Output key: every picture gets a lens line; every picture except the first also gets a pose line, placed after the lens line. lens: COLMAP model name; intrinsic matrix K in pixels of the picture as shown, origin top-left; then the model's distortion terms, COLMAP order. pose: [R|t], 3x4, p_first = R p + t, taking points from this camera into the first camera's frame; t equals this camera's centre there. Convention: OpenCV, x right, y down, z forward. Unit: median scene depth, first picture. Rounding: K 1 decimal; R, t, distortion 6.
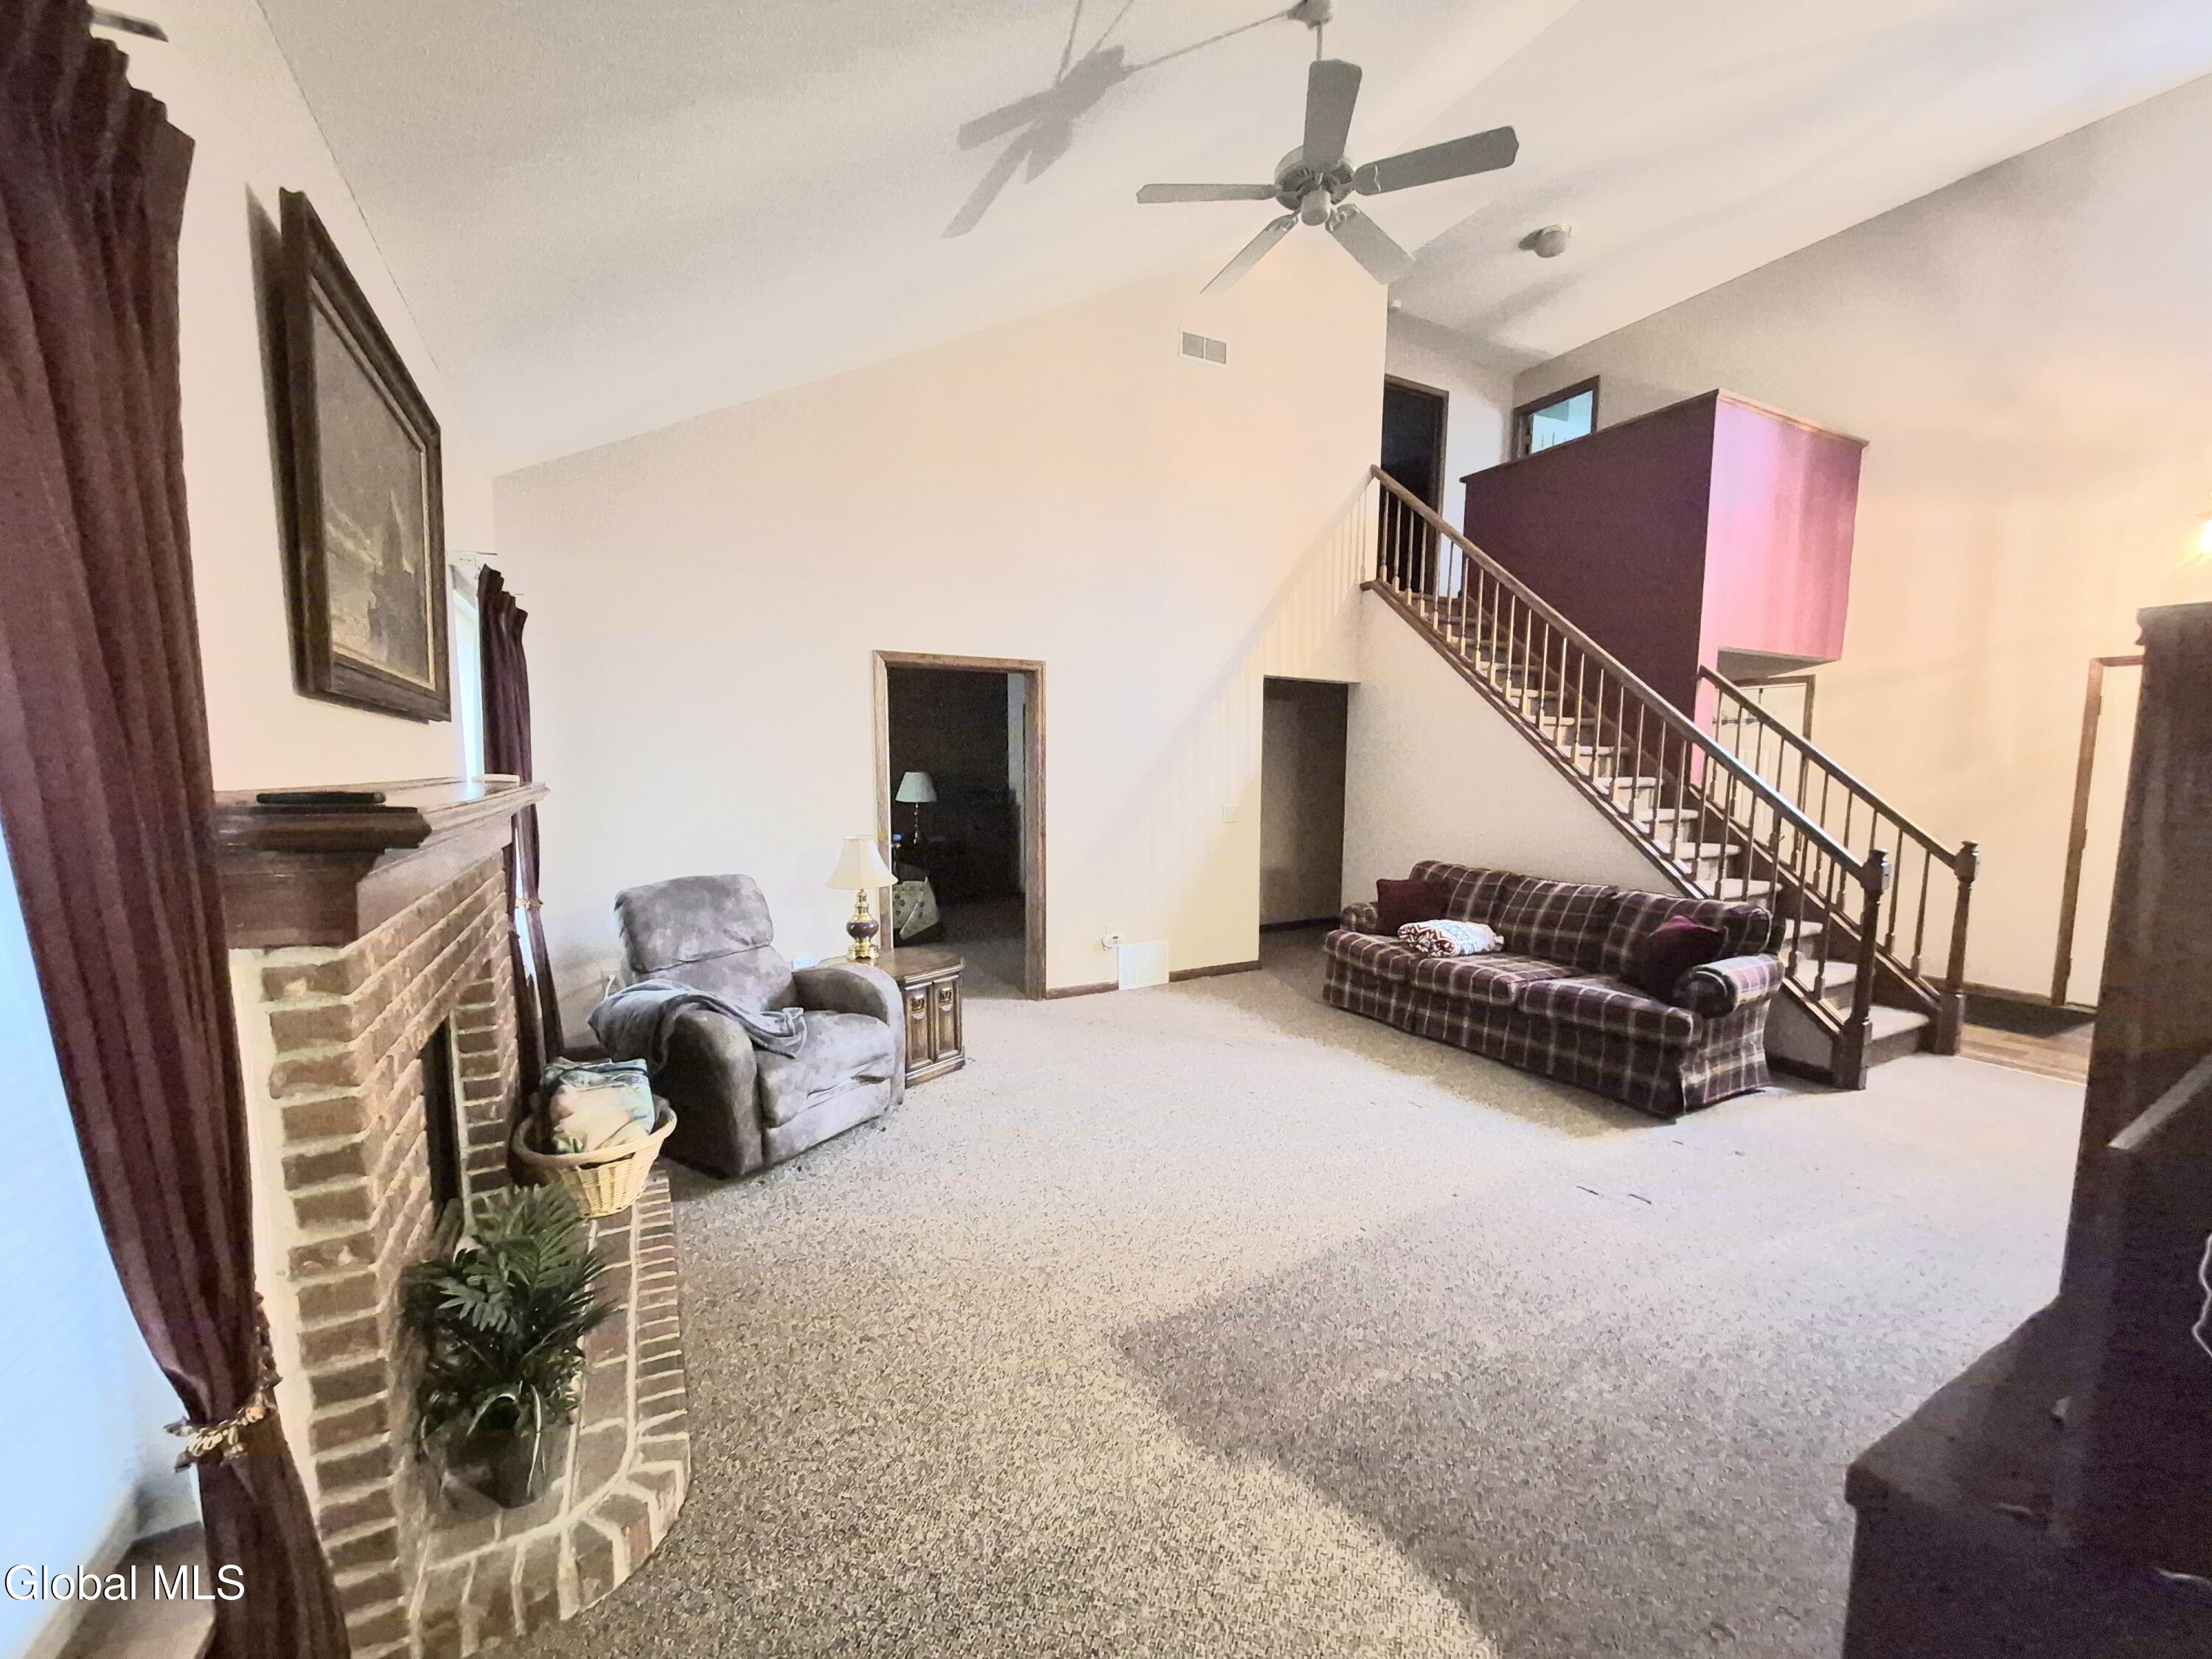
lens RADIAL K [[856.5, 0, 1086.3], [0, 856.5, 844.3], [0, 0, 1]] dist [0.001058, -0.001311]
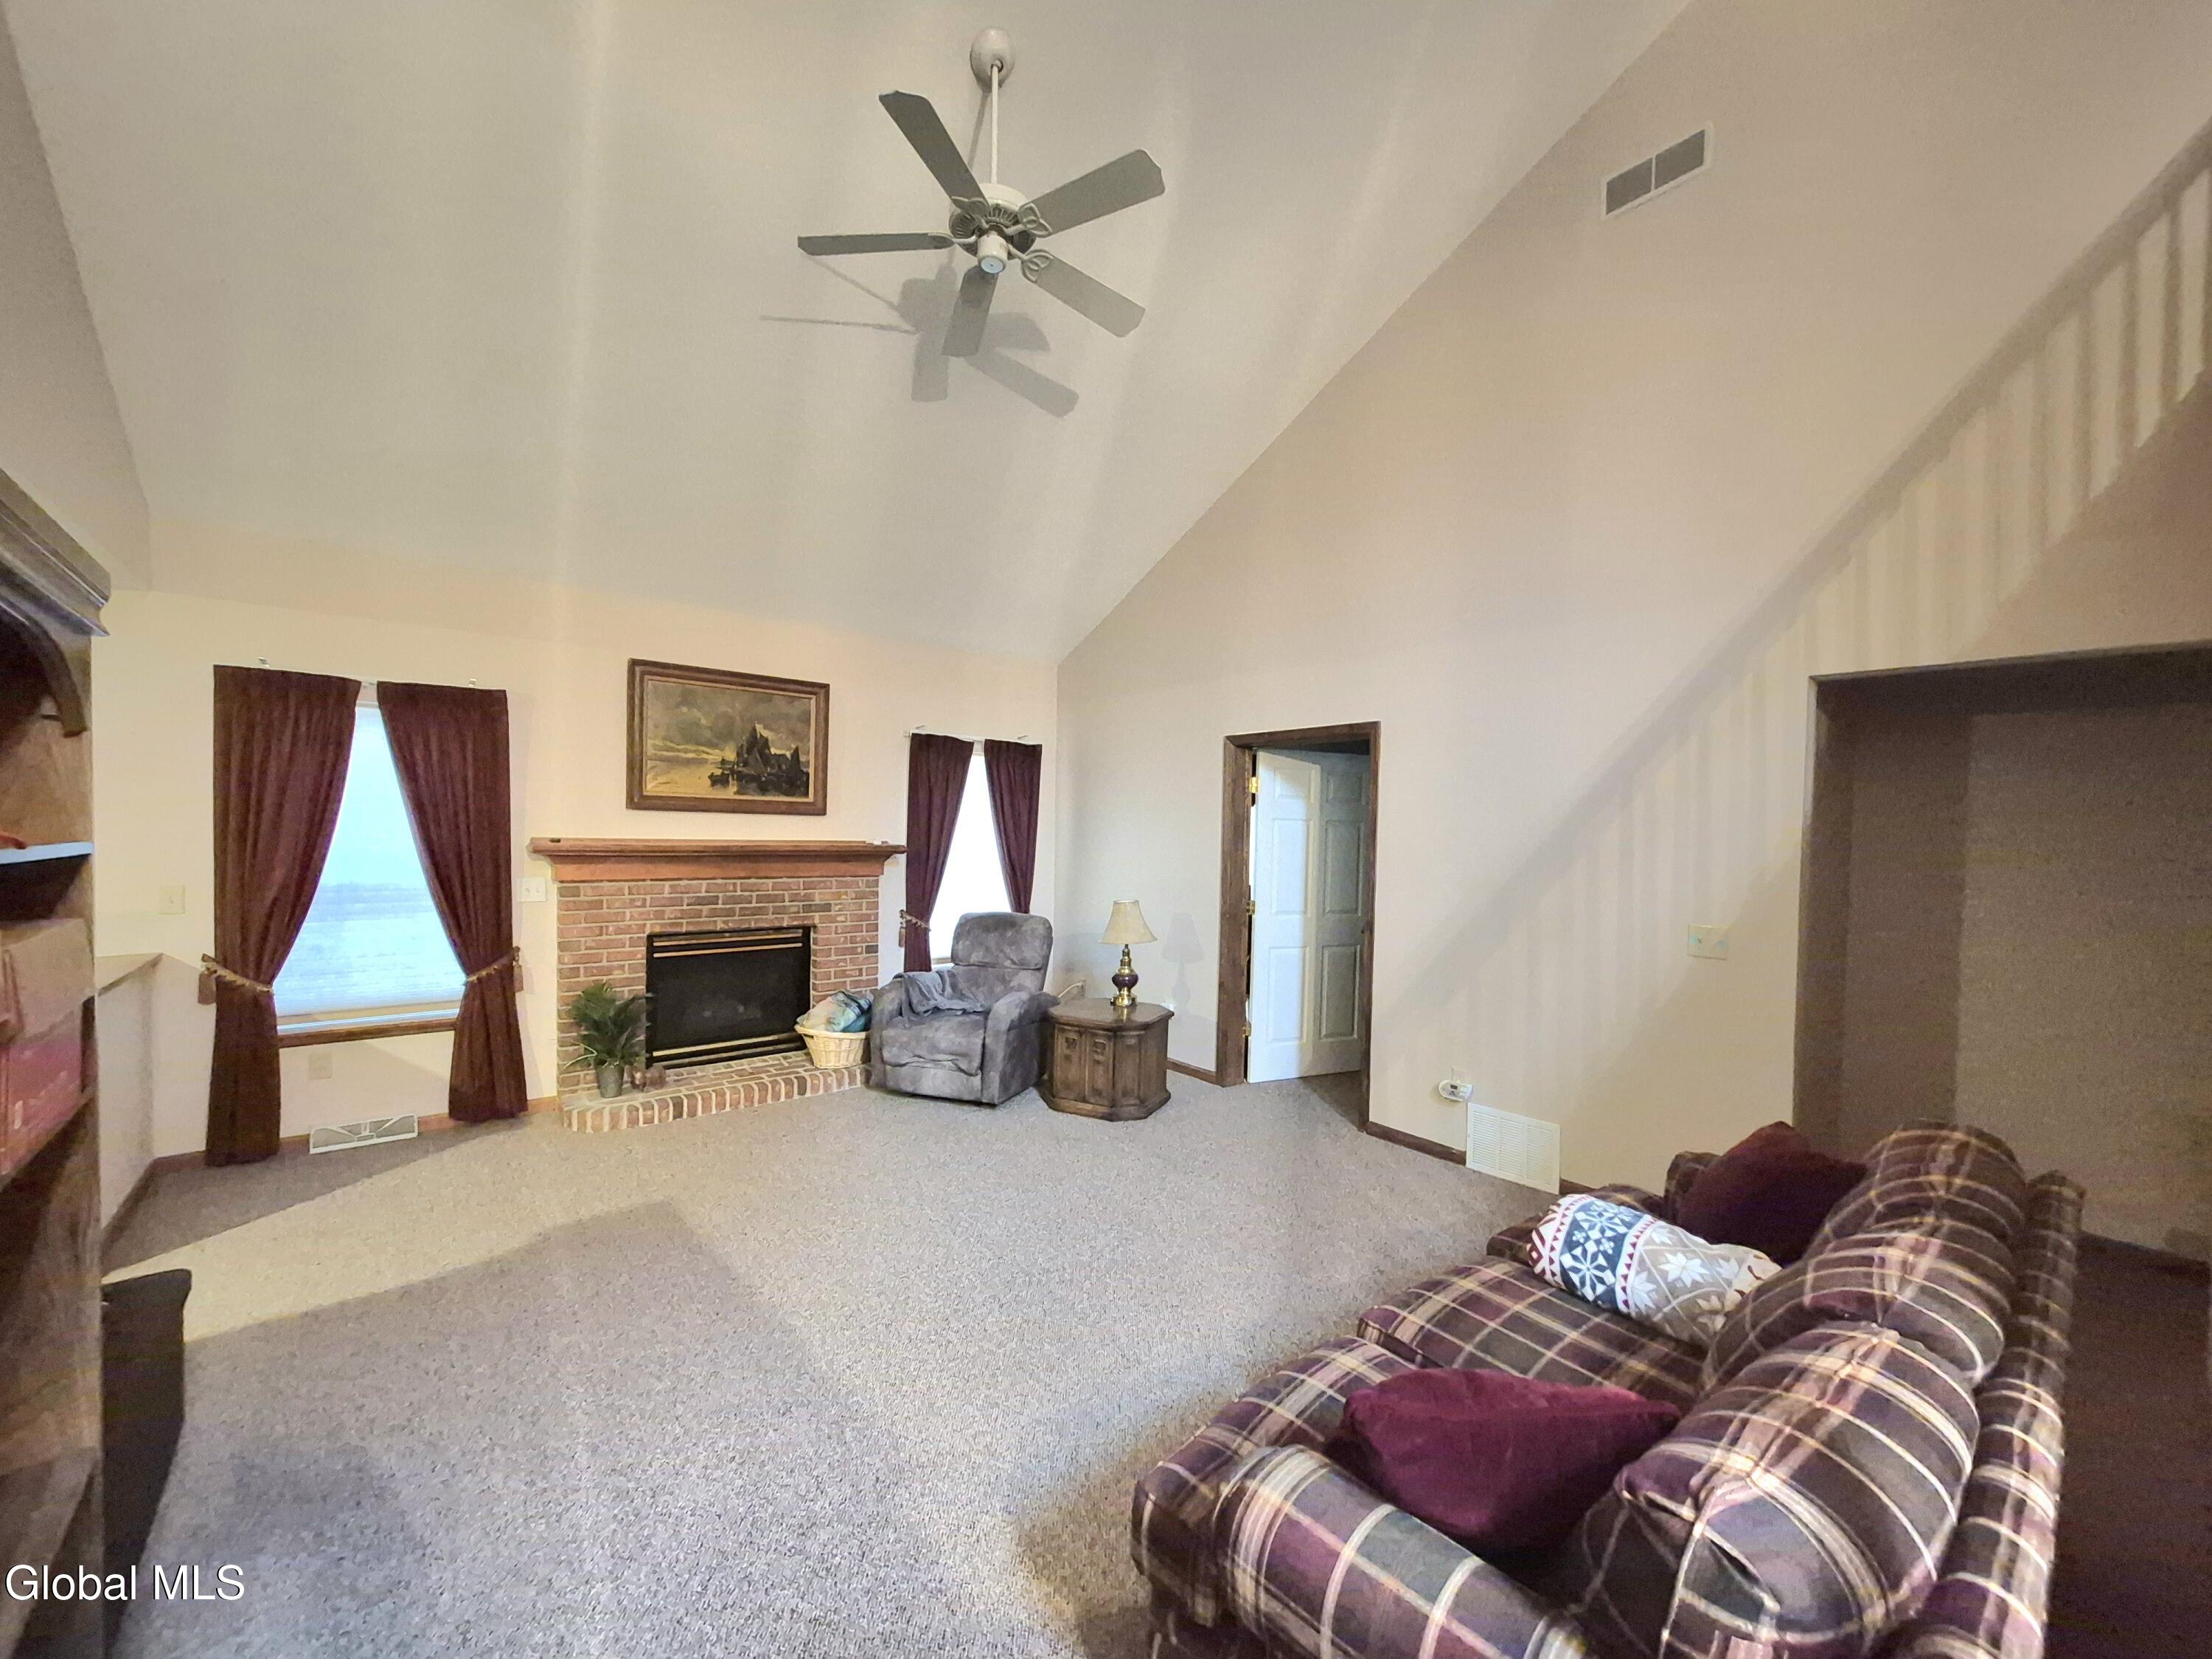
lens RADIAL K [[856.5, 0, 1092.4], [0, 856.5, 842.9], [0, 0, 1]] dist [0.001058, -0.001311]
pose [[0.198050, 0.012959, -0.980106, 0.692016], [-0.106246, 0.994305, -0.008323, -0.056728], [0.974417, 0.105781, 0.198298, 0.558380]]
